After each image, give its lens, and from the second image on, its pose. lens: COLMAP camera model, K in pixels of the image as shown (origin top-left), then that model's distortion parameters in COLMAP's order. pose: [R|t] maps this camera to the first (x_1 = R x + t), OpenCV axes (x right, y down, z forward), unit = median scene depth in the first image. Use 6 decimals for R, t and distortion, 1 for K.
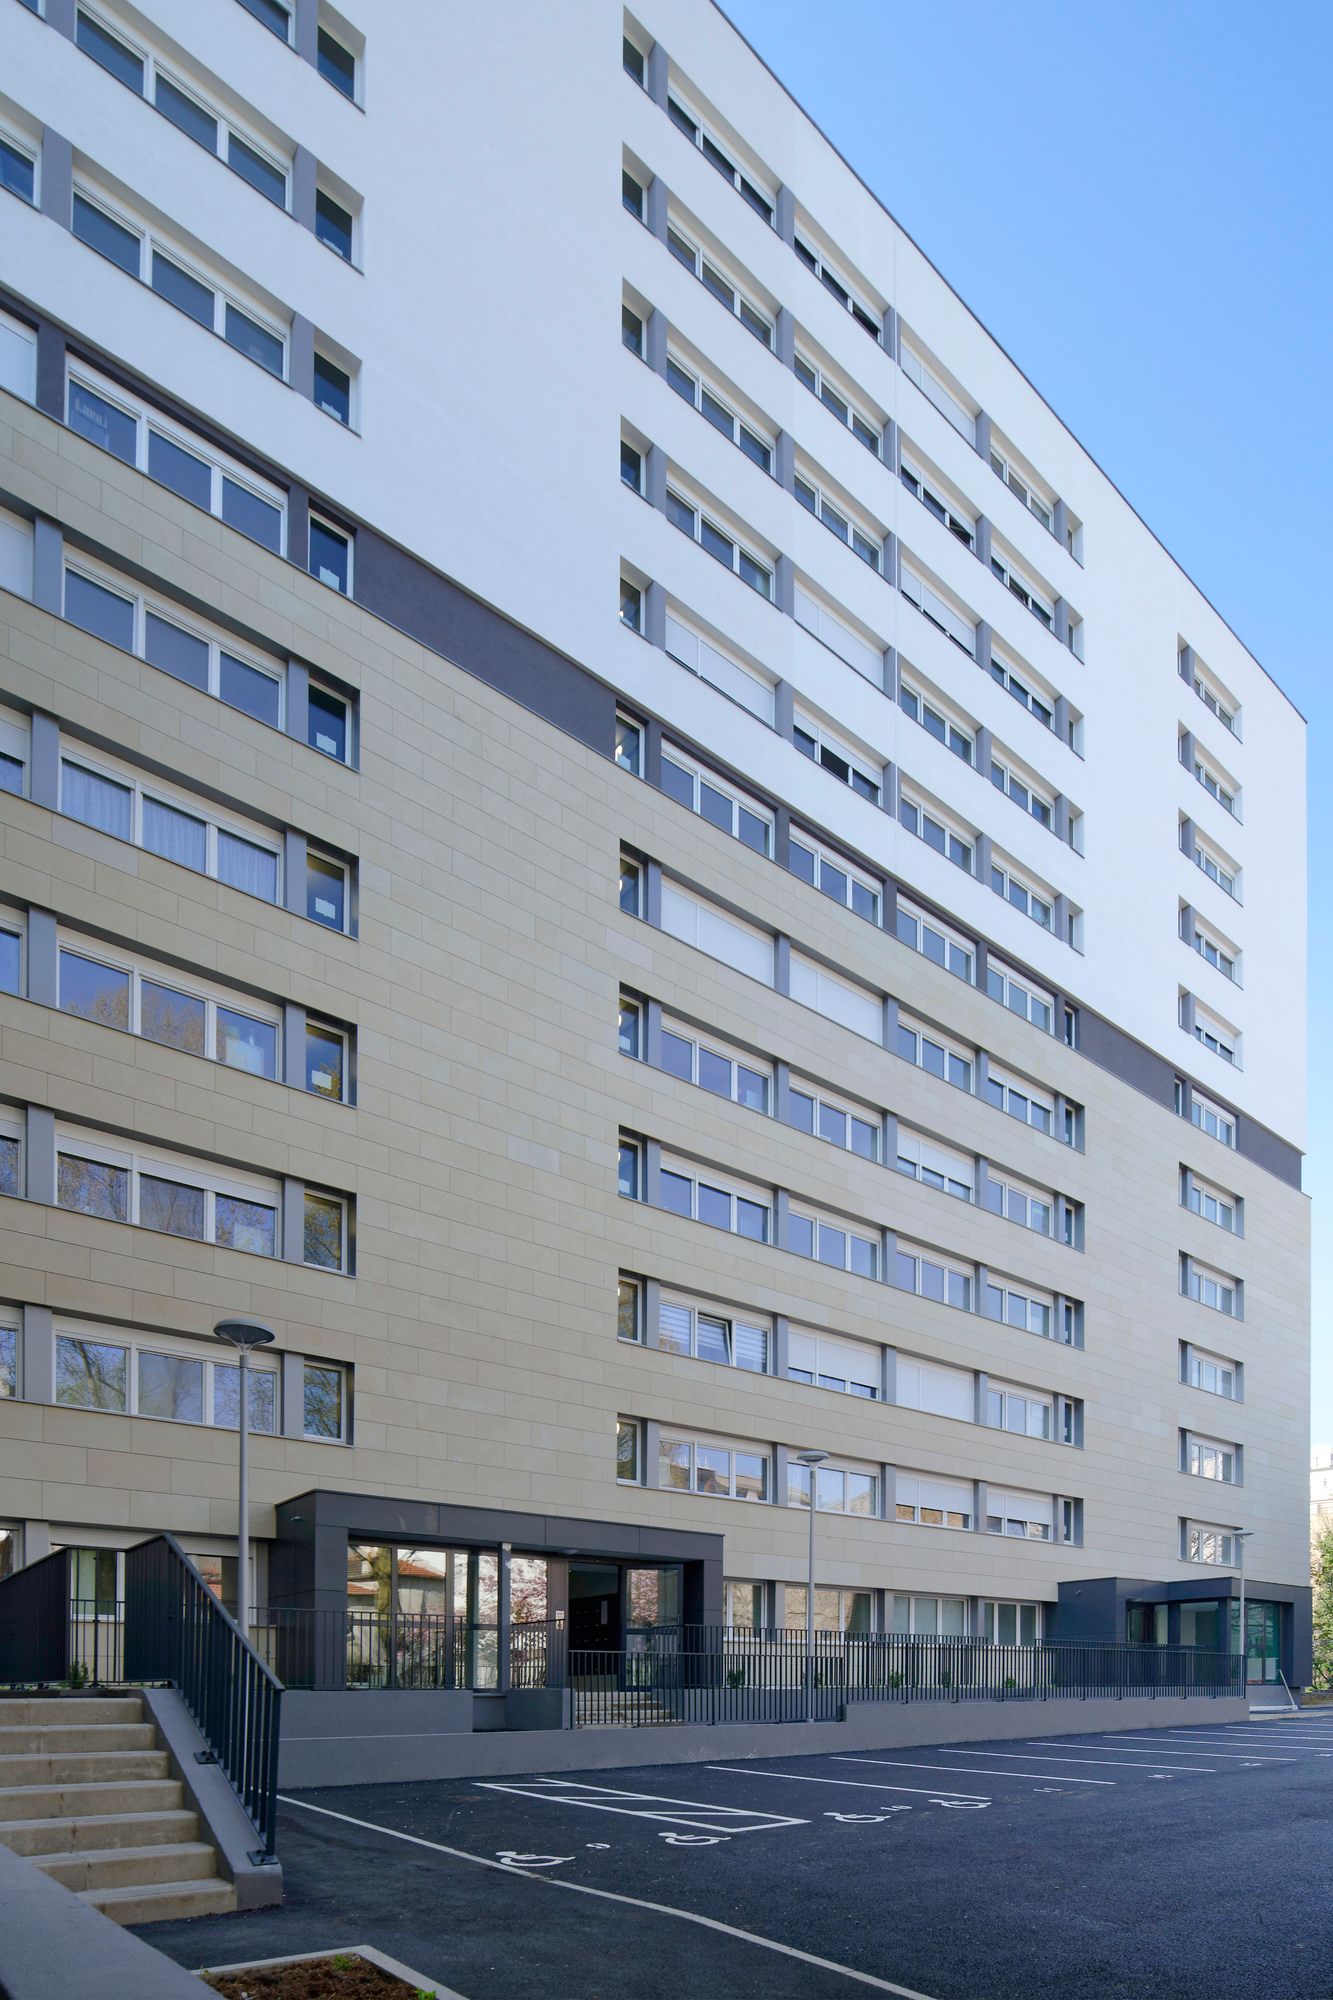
lens RADIAL K [[1223.5, 0, 652.9], [0, 1223.5, 1013.8], [0, 0, 1]] dist [-0.032516, -0.001202]
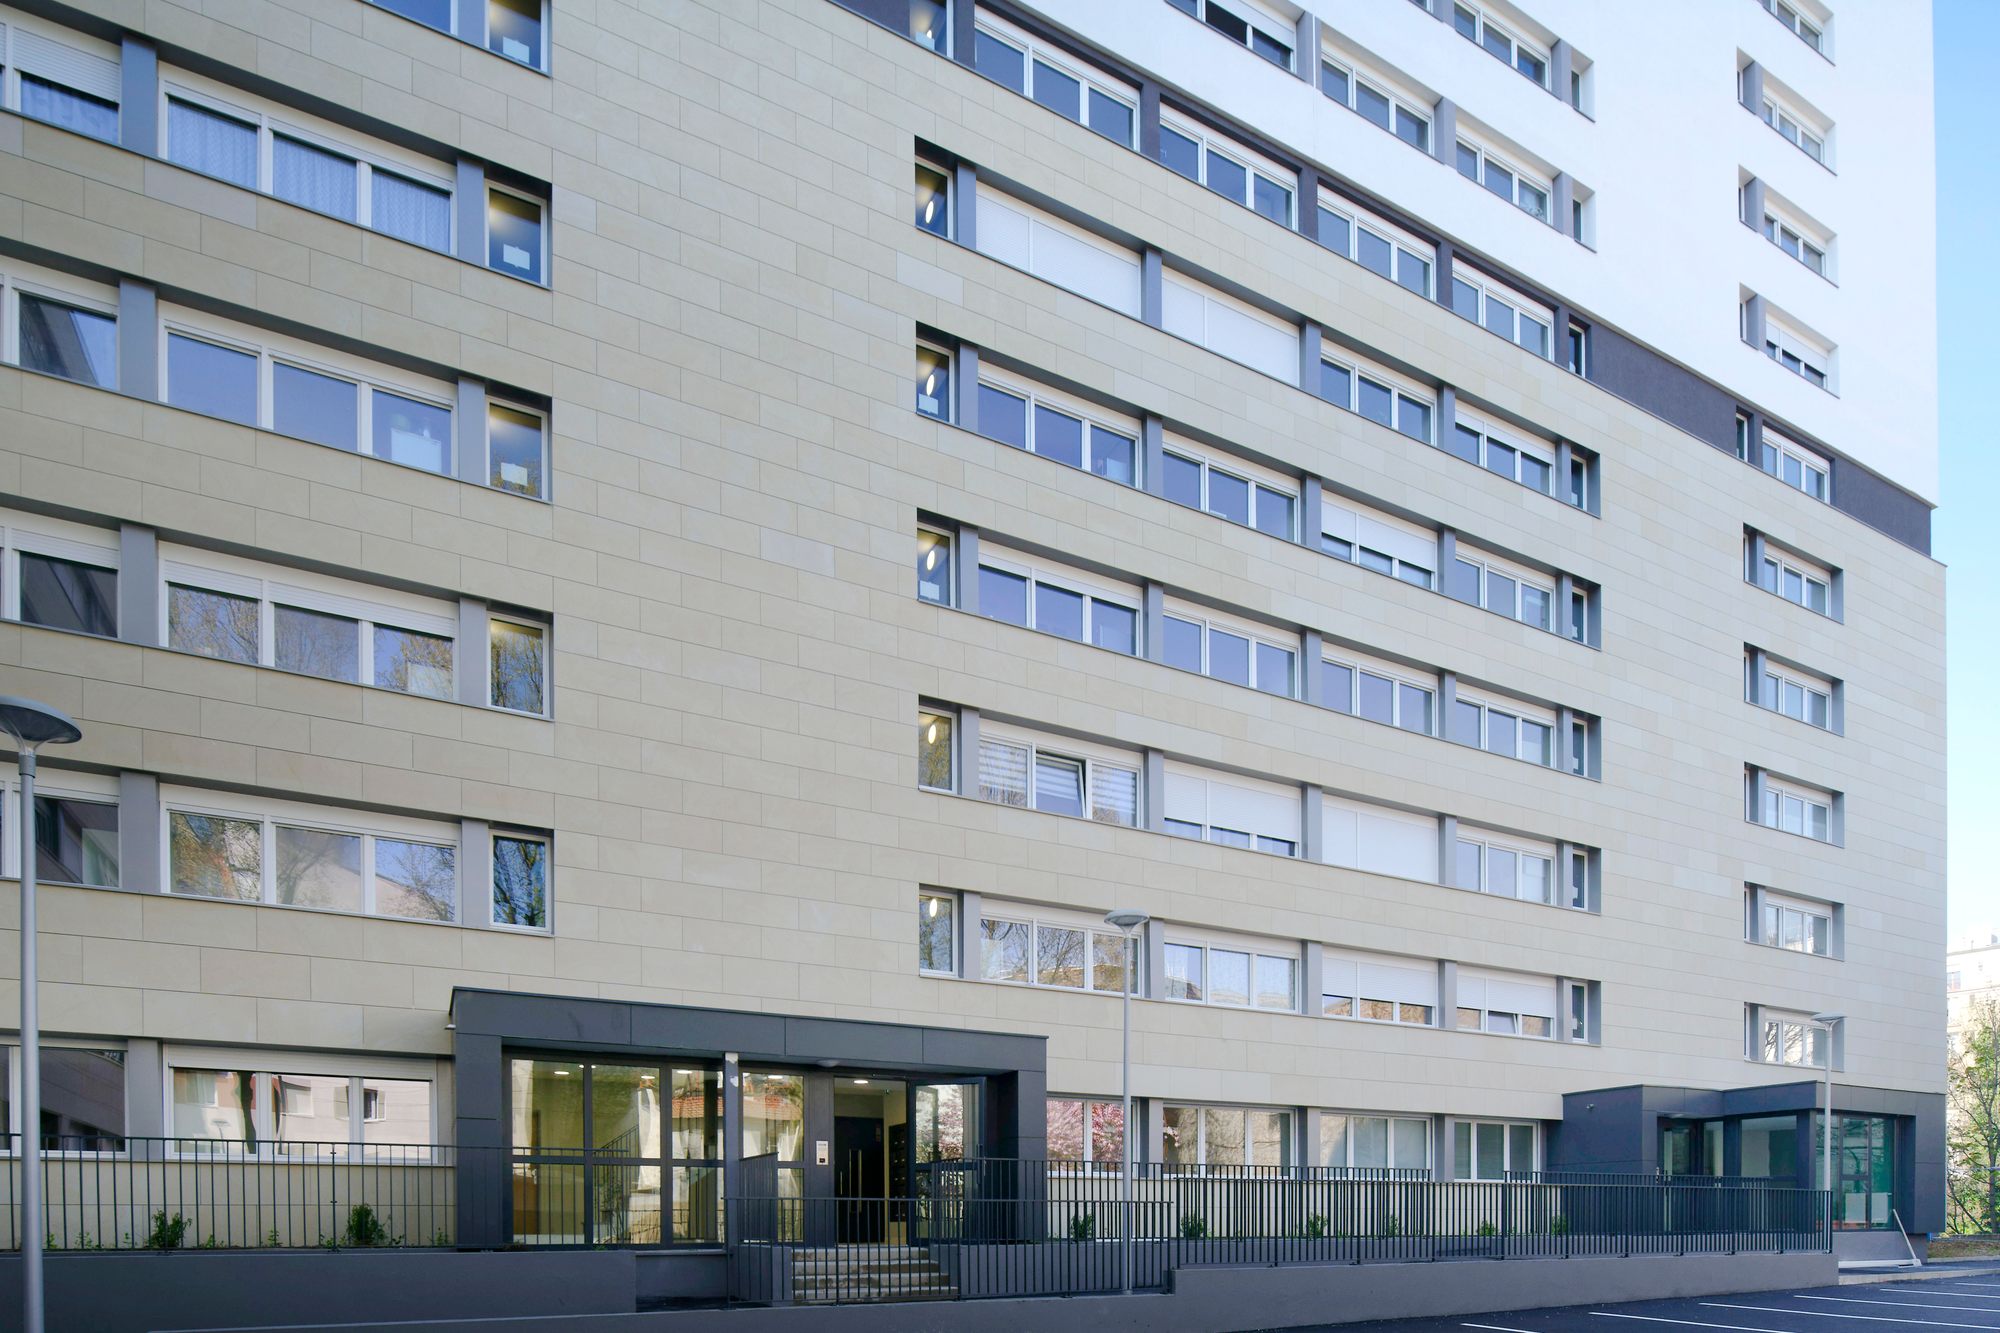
lens RADIAL K [[1326.4, 0, 1008.5], [0, 1326.4, 658.3], [0, 0, 1]] dist [-0.043414, 0.008809]
pose [[0.986760, -0.067805, -0.147334, 0.137856], [0.082626, 0.991857, 0.096915, 0.107534], [0.139563, -0.107805, 0.984327, 0.210449]]
